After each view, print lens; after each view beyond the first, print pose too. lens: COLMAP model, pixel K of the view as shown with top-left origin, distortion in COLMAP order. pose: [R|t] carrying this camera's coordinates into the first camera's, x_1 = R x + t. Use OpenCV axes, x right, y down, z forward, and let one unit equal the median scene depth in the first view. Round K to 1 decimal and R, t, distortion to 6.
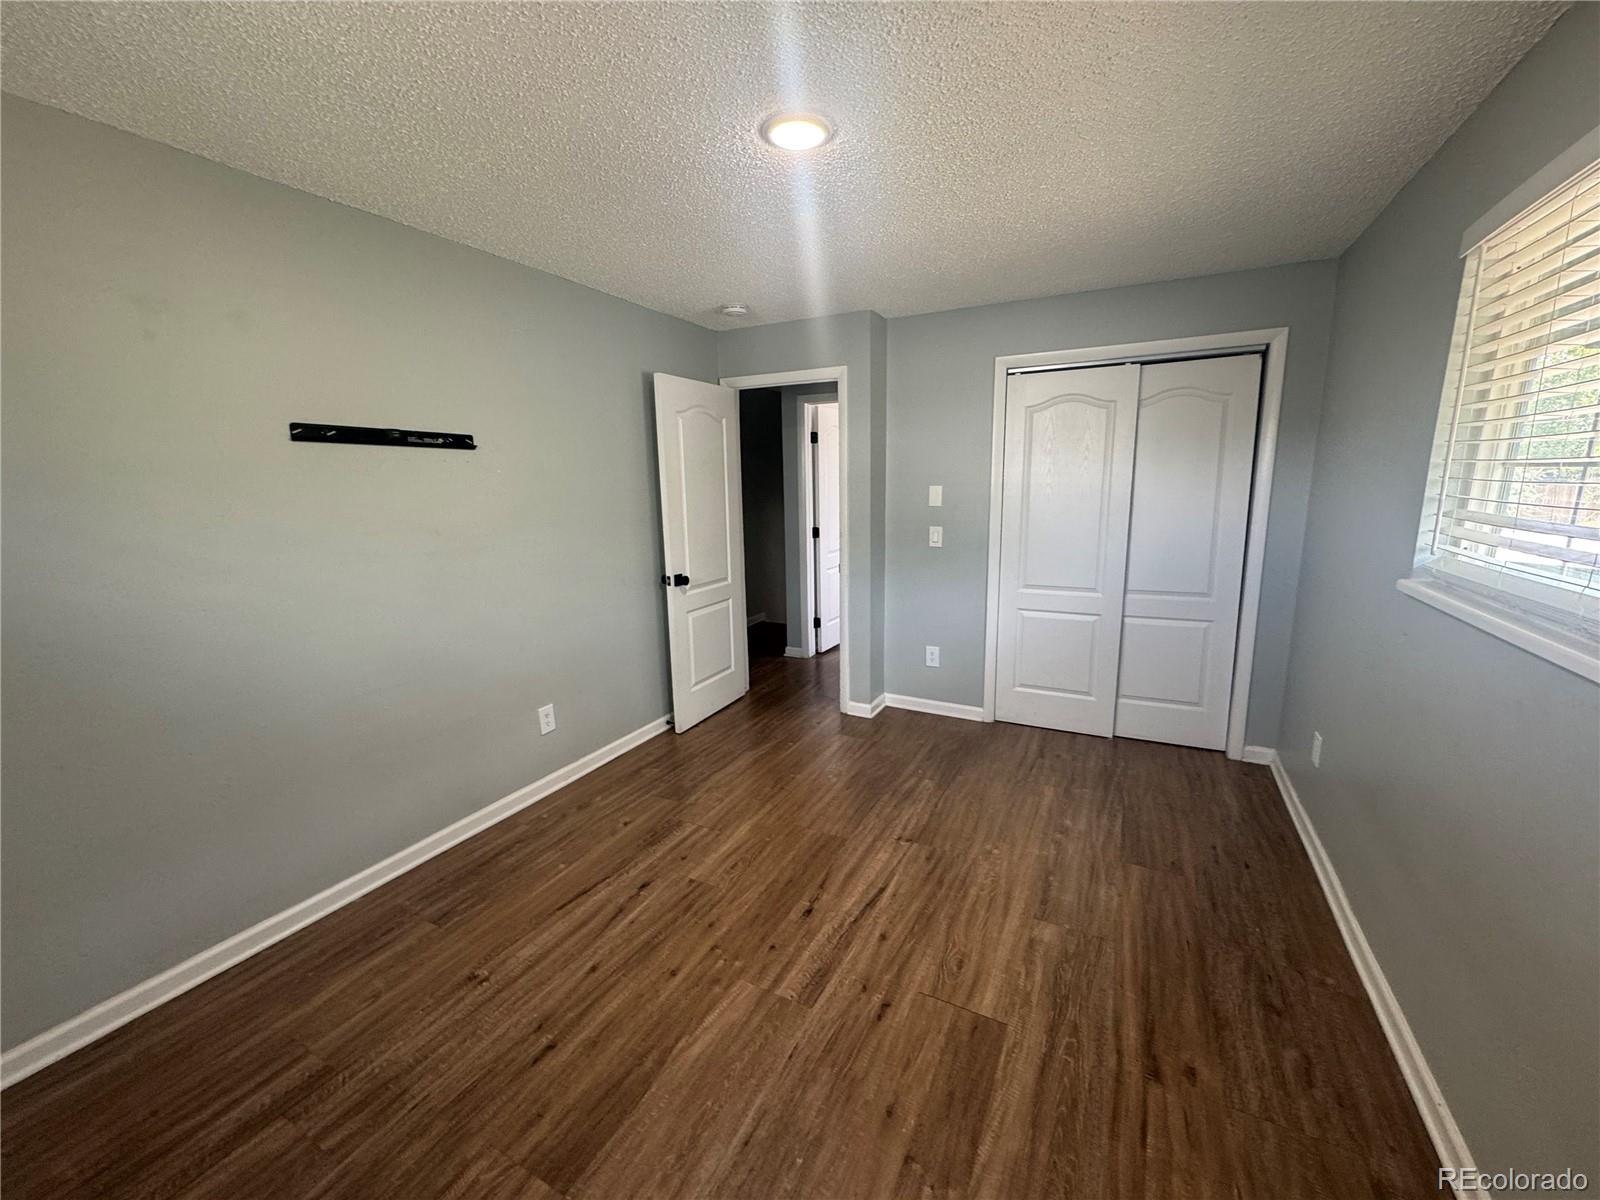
lens RADIAL K [[635.8, 0, 799.6], [0, 635.8, 600.2], [0, 0, 1]] dist [-0.002689, 0.000227]
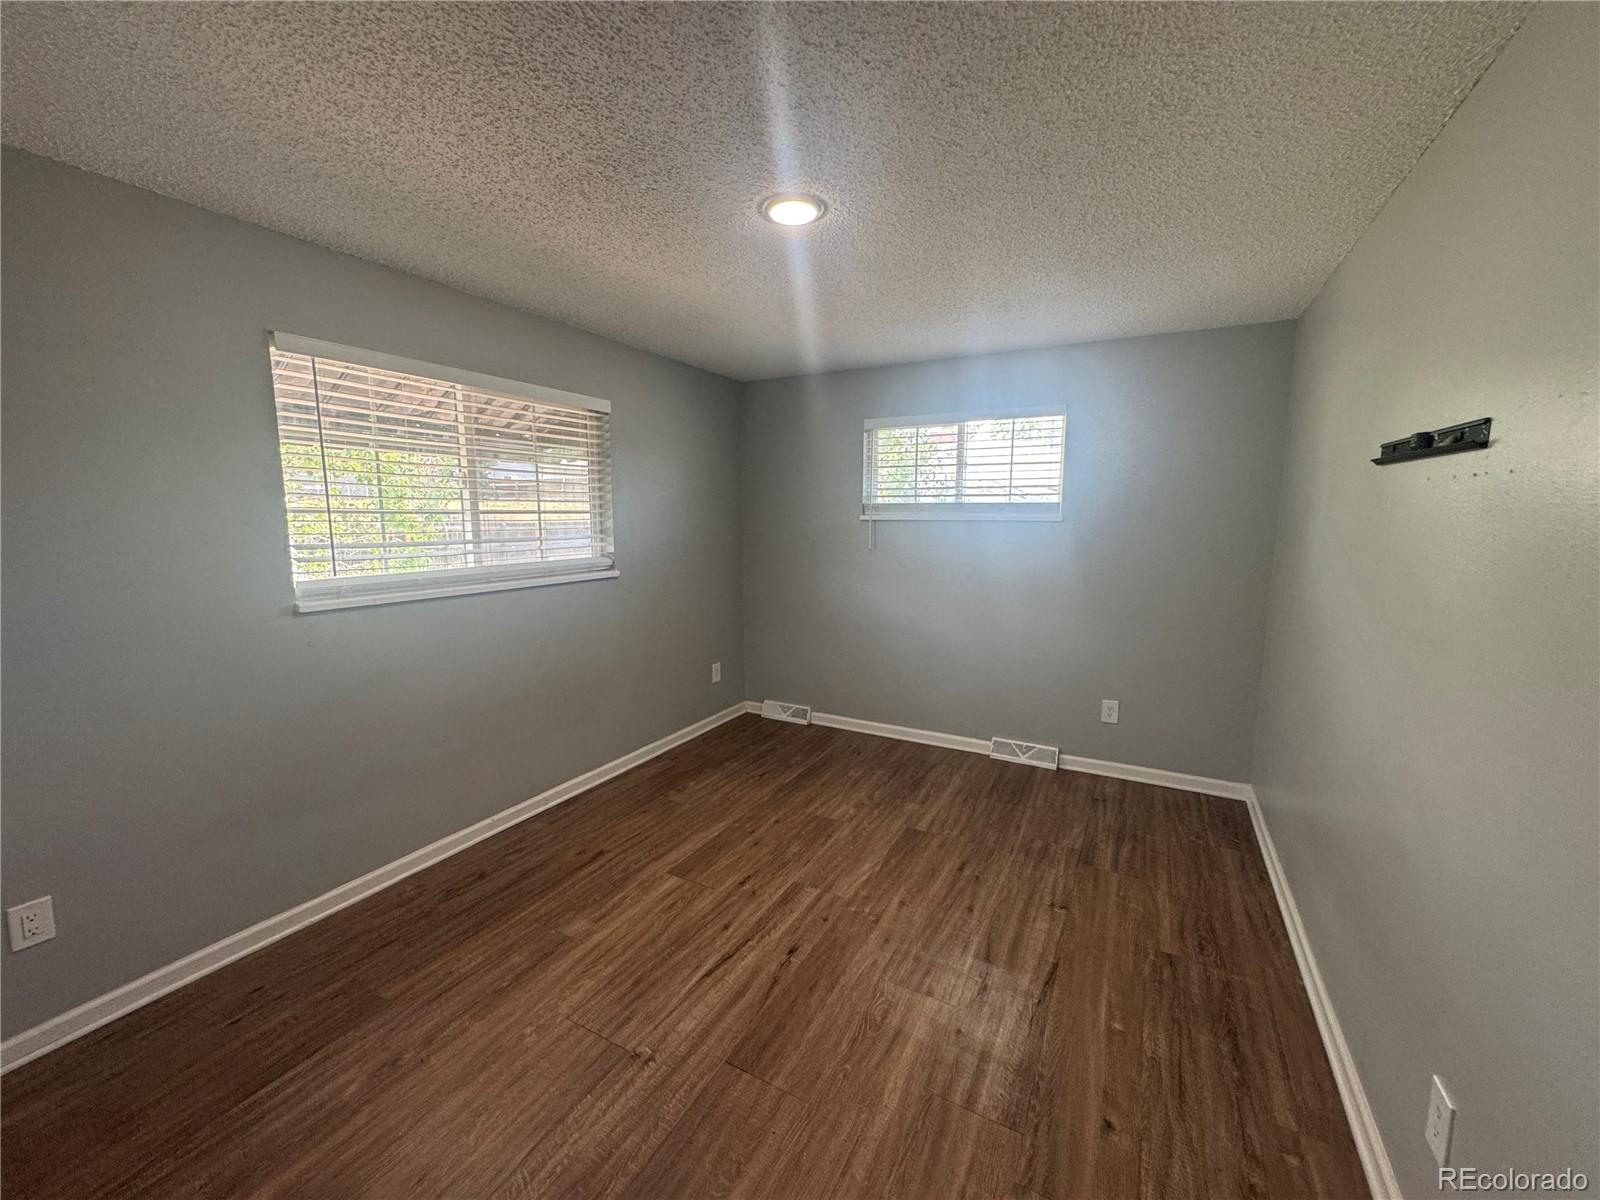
lens RADIAL K [[635.8, 0, 799.6], [0, 635.8, 600.2], [0, 0, 1]] dist [-0.002689, 0.000227]
pose [[-0.999805, 0.010485, 0.016757, -0.019429], [0.015320, 0.946730, 0.321665, -0.342066], [-0.012492, 0.321859, -0.946705, 1.754001]]
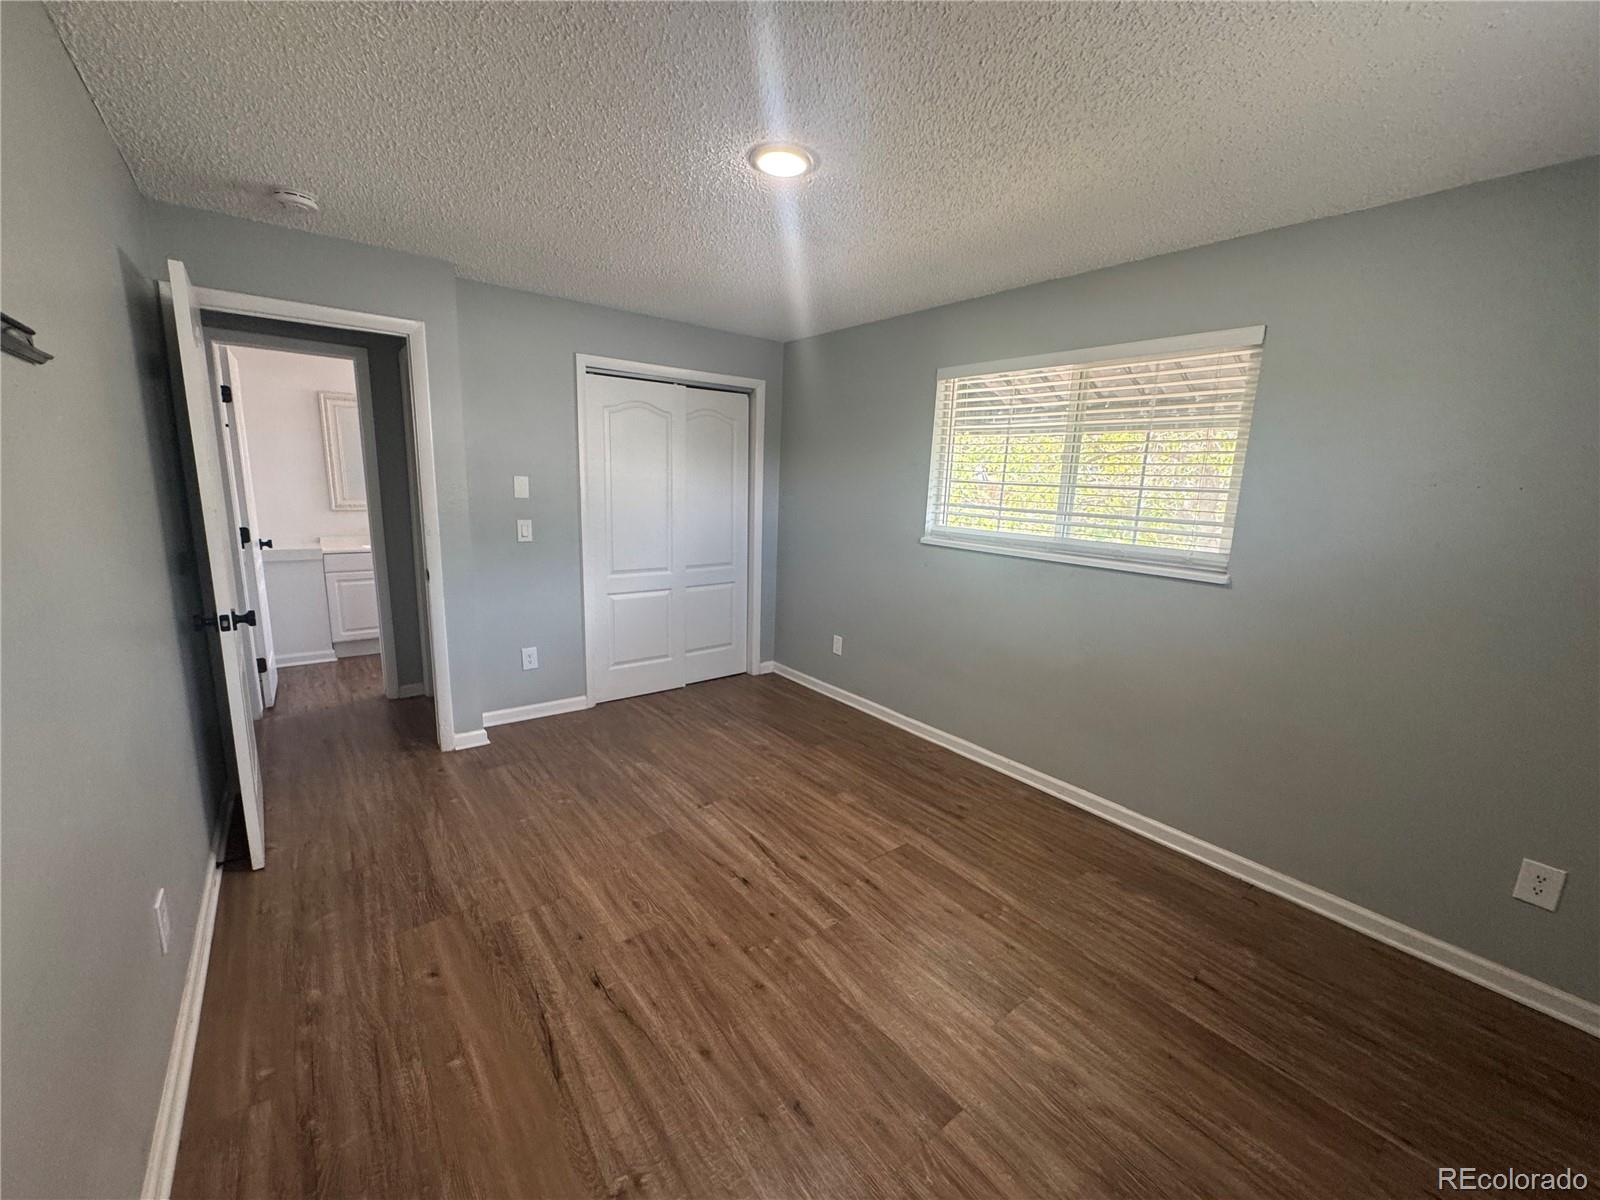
lens RADIAL K [[639.0, 0, 798.4], [0, 639.0, 598.9], [0, 0, 1]] dist [-0.001559, -0.000043]
pose [[0.408283, -0.138324, 0.902315, -0.845984], [0.127129, 0.987436, 0.093849, -0.065753], [-0.903960, 0.076394, 0.420738, 0.433381]]
